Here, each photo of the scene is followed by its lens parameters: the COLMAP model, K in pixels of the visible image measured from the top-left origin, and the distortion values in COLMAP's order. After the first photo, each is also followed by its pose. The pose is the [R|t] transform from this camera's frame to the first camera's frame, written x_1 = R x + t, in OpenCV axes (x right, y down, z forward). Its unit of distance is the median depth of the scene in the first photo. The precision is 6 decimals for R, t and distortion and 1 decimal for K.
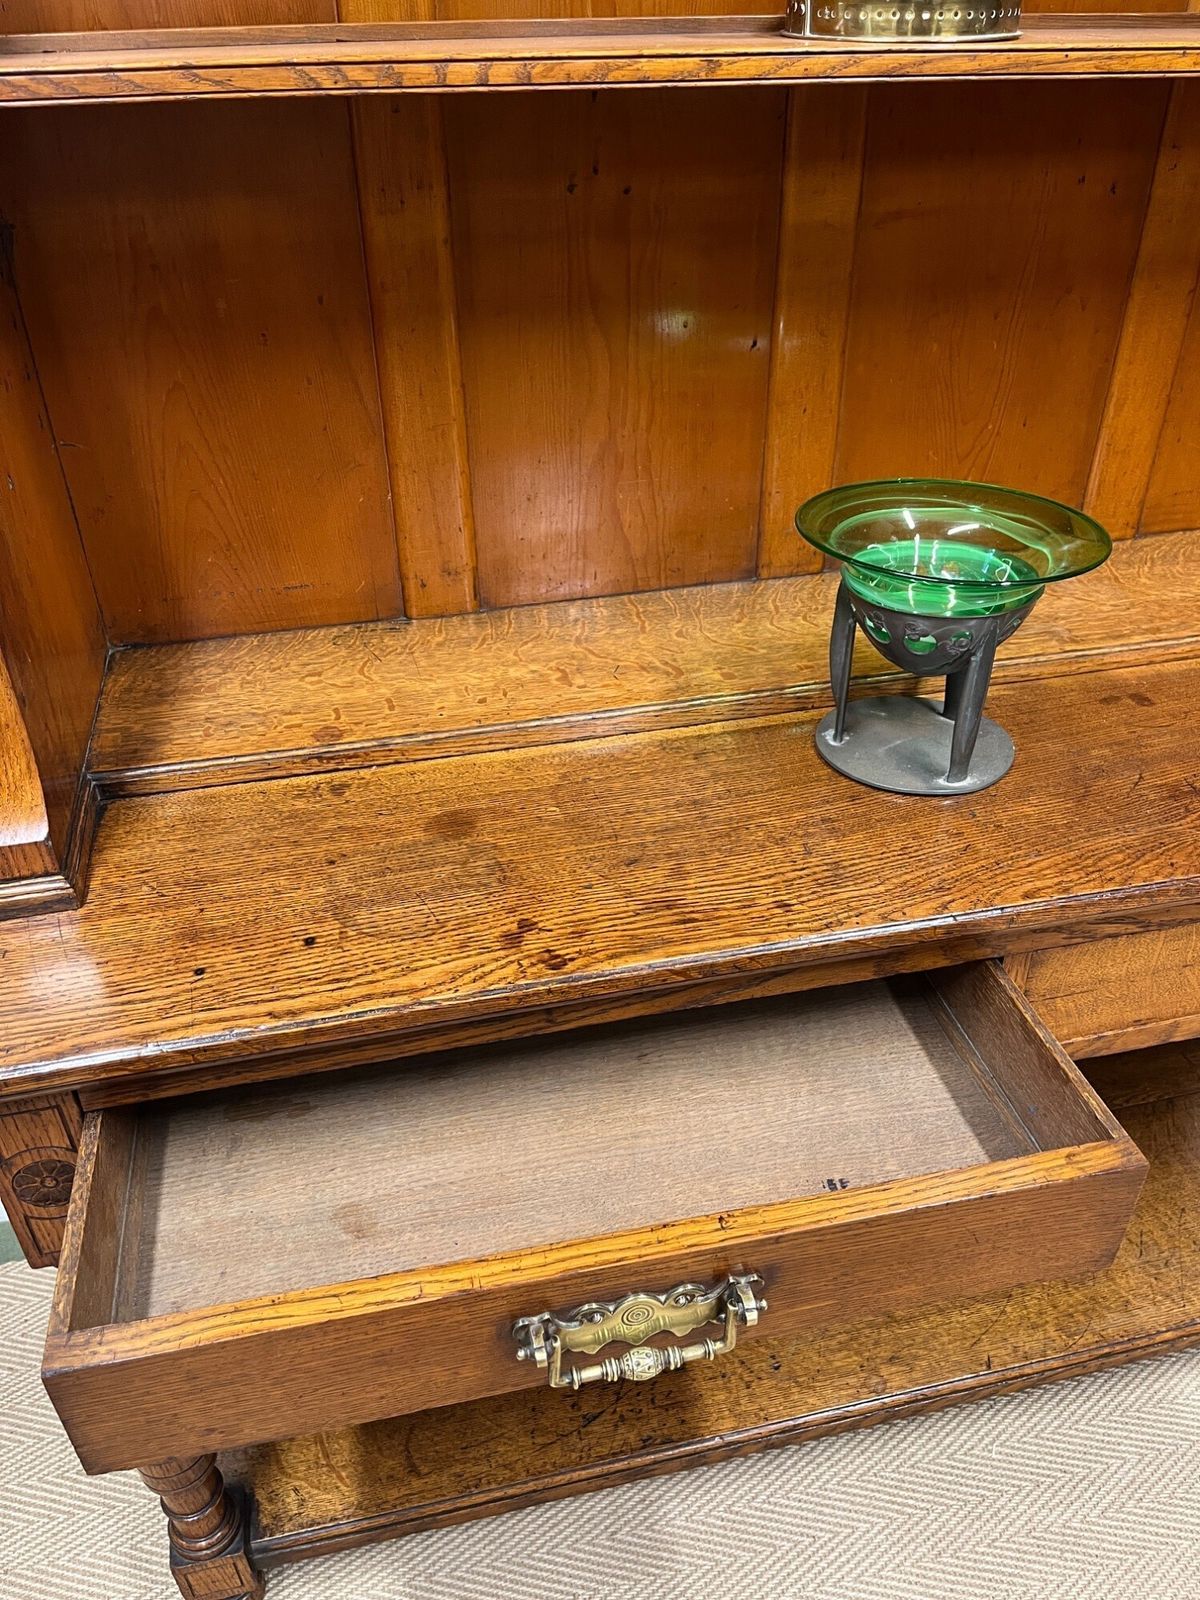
lens RADIAL K [[1224.6, 0, 598.4], [0, 1224.6, 818.6], [0, 0, 1]] dist [0.072188, -0.094127]
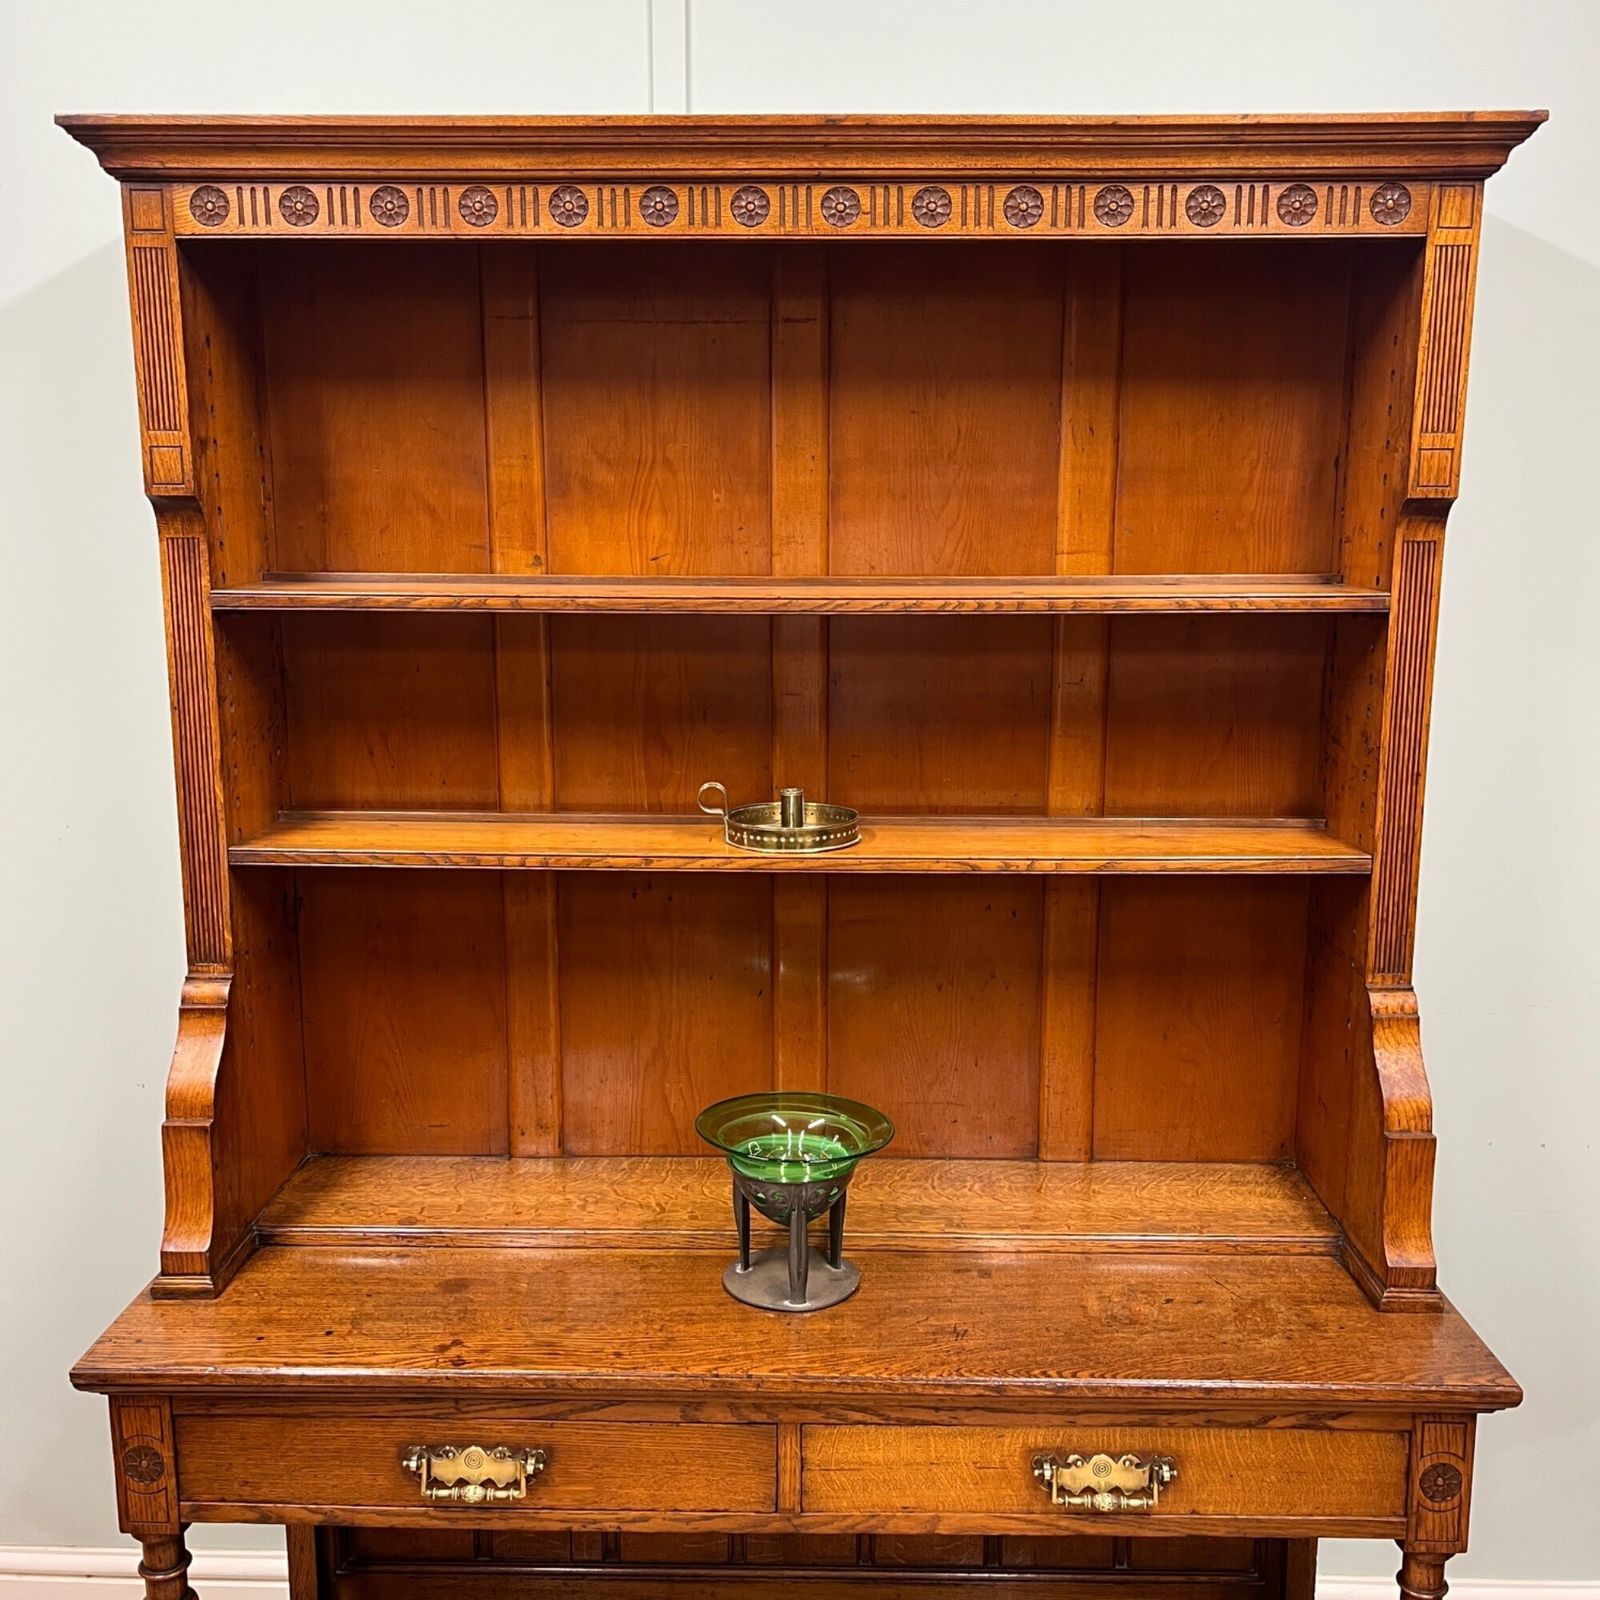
lens RADIAL K [[1649.9, 0, 797.6], [0, 1649.9, 819.3], [0, 0, 1]] dist [0.048099, -0.033766]
pose [[0.968411, 0.059482, -0.242163, 0.662506], [-0.150975, 0.912770, -0.379548, 0.170346], [0.198463, 0.404119, 0.892917, -0.860361]]
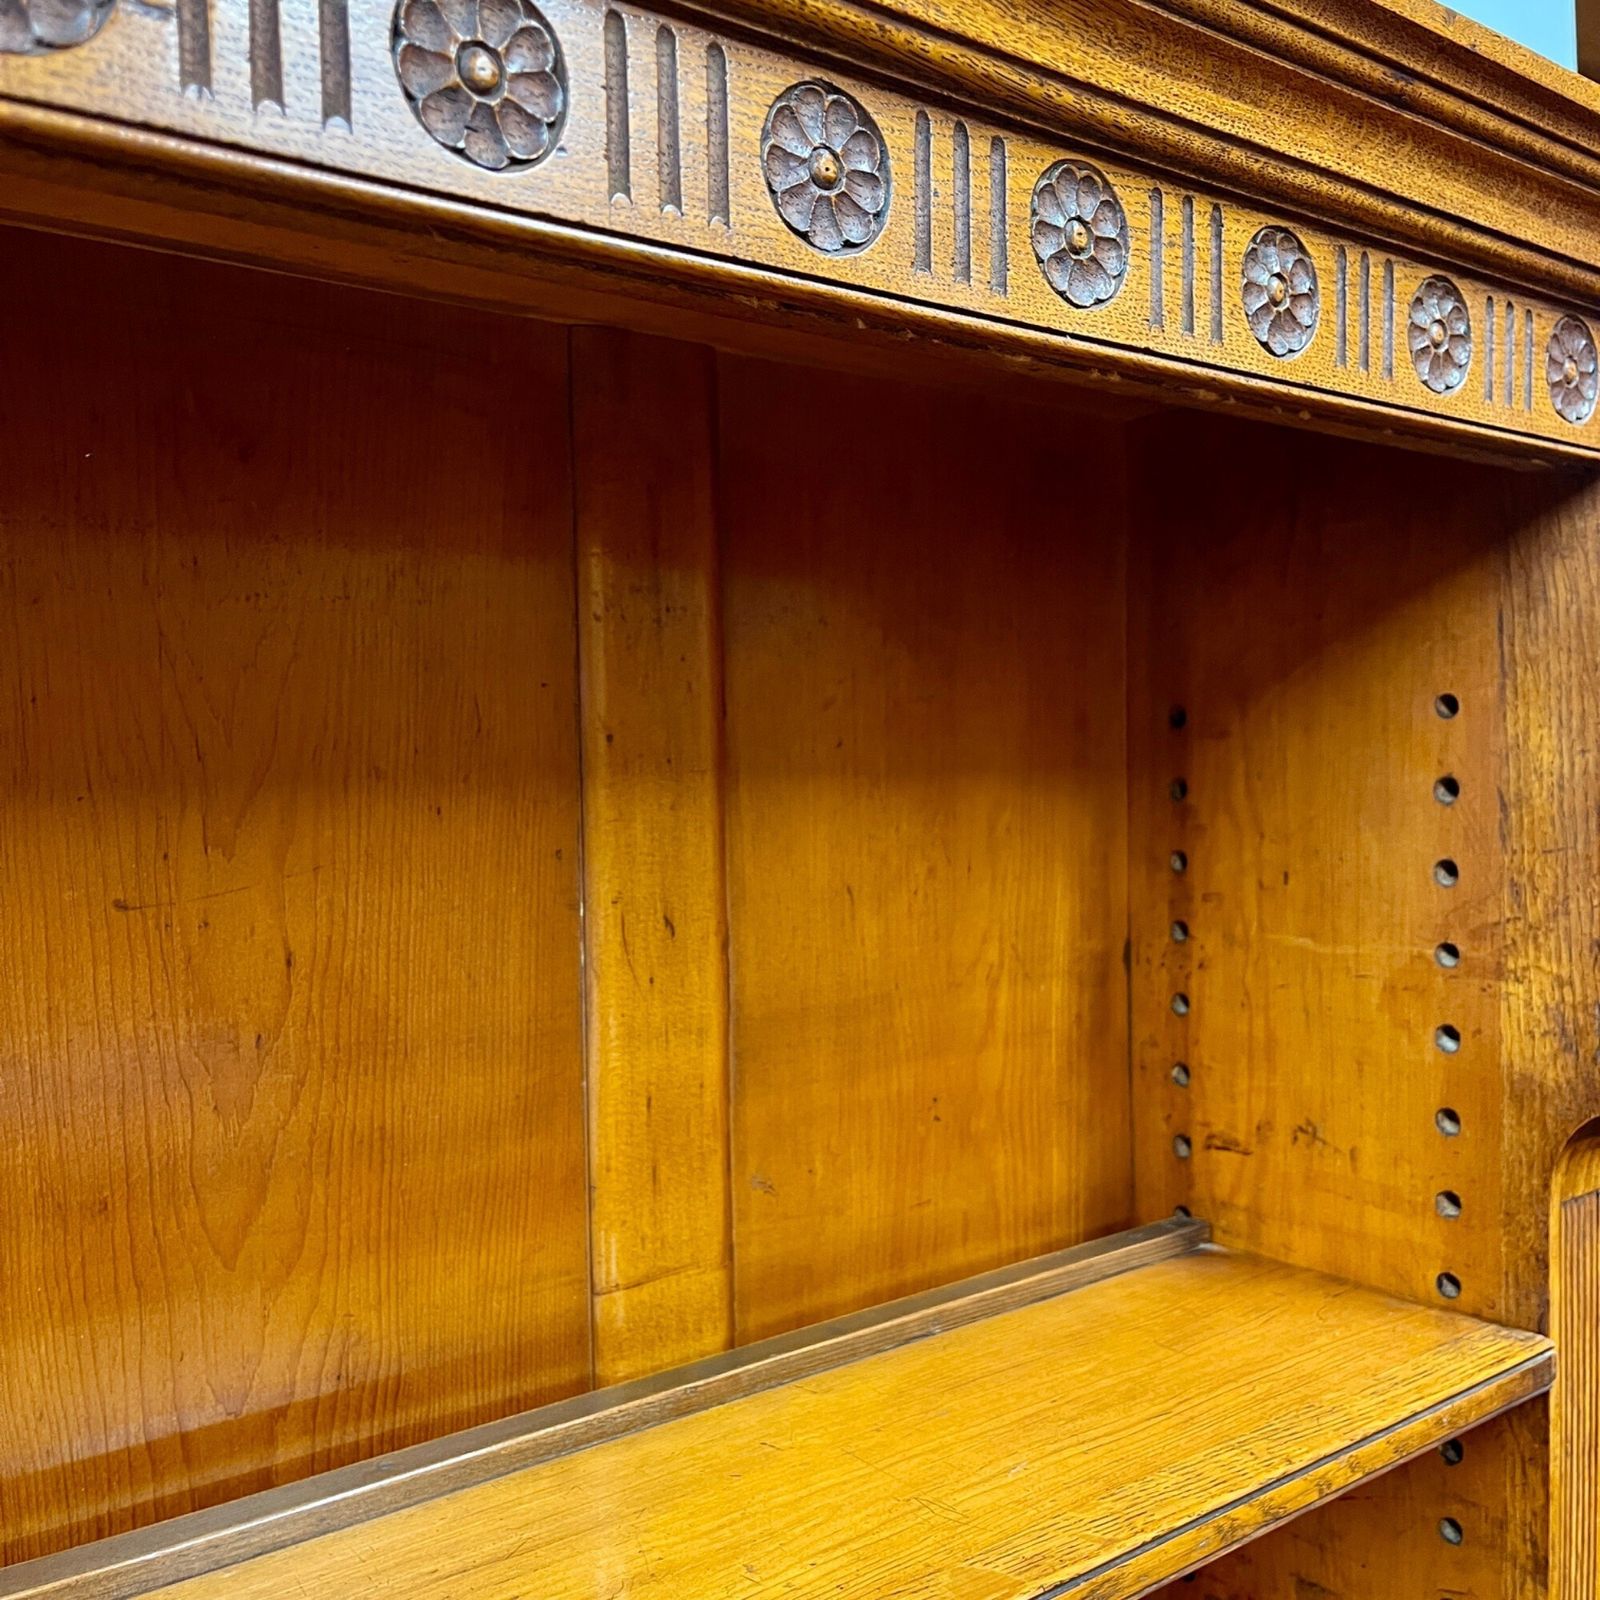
lens RADIAL K [[1619.4, 0, 791.1], [0, 1619.4, 812.8], [0, 0, 1]] dist [0.037205, -0.031561]
pose [[0.901770, -0.017493, 0.431862, 0.266938], [0.249637, 0.836749, -0.487373, -0.727539], [-0.352834, 0.547307, 0.758923, 0.202509]]
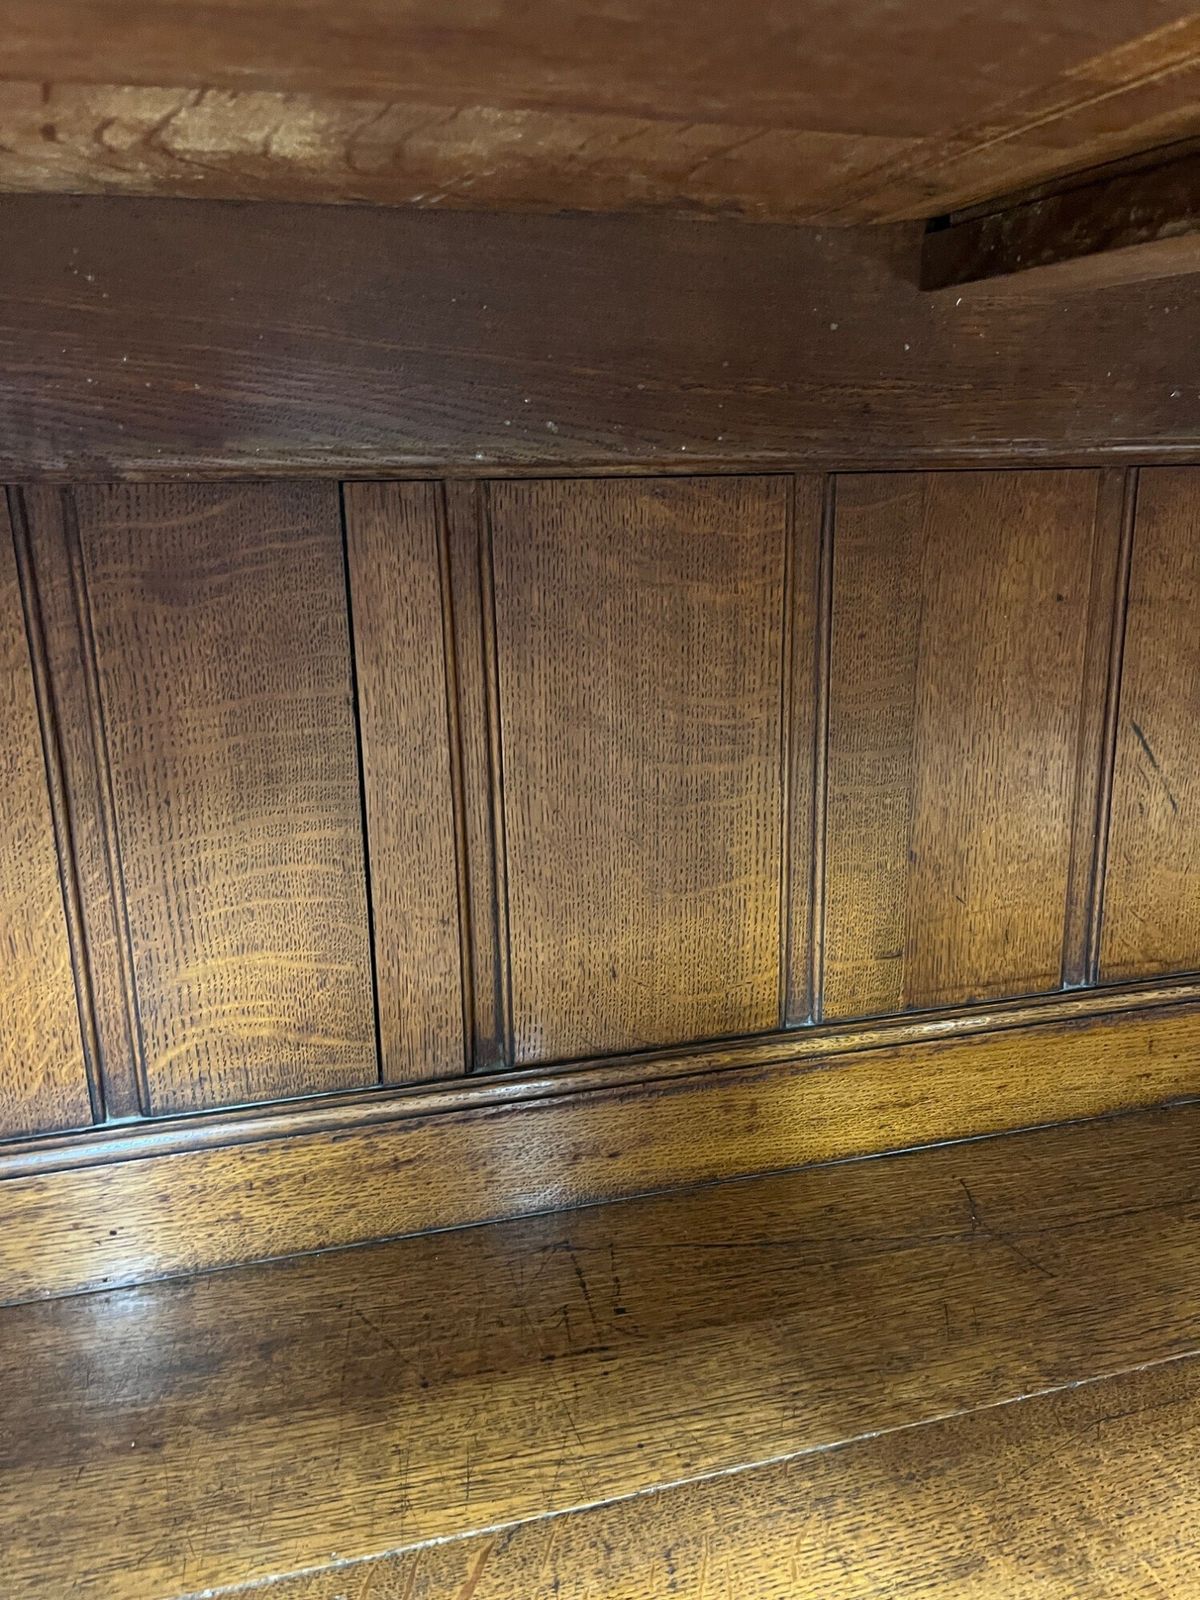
lens RADIAL K [[1216.0, 0, 609.5], [0, 1216.0, 790.4], [0, 0, 1]] dist [0.053623, -0.073895]
pose [[0.999019, -0.011156, 0.042861, -0.016099], [0.024709, 0.943543, -0.330328, 0.338482], [-0.036756, 0.331063, 0.942892, 0.836803]]
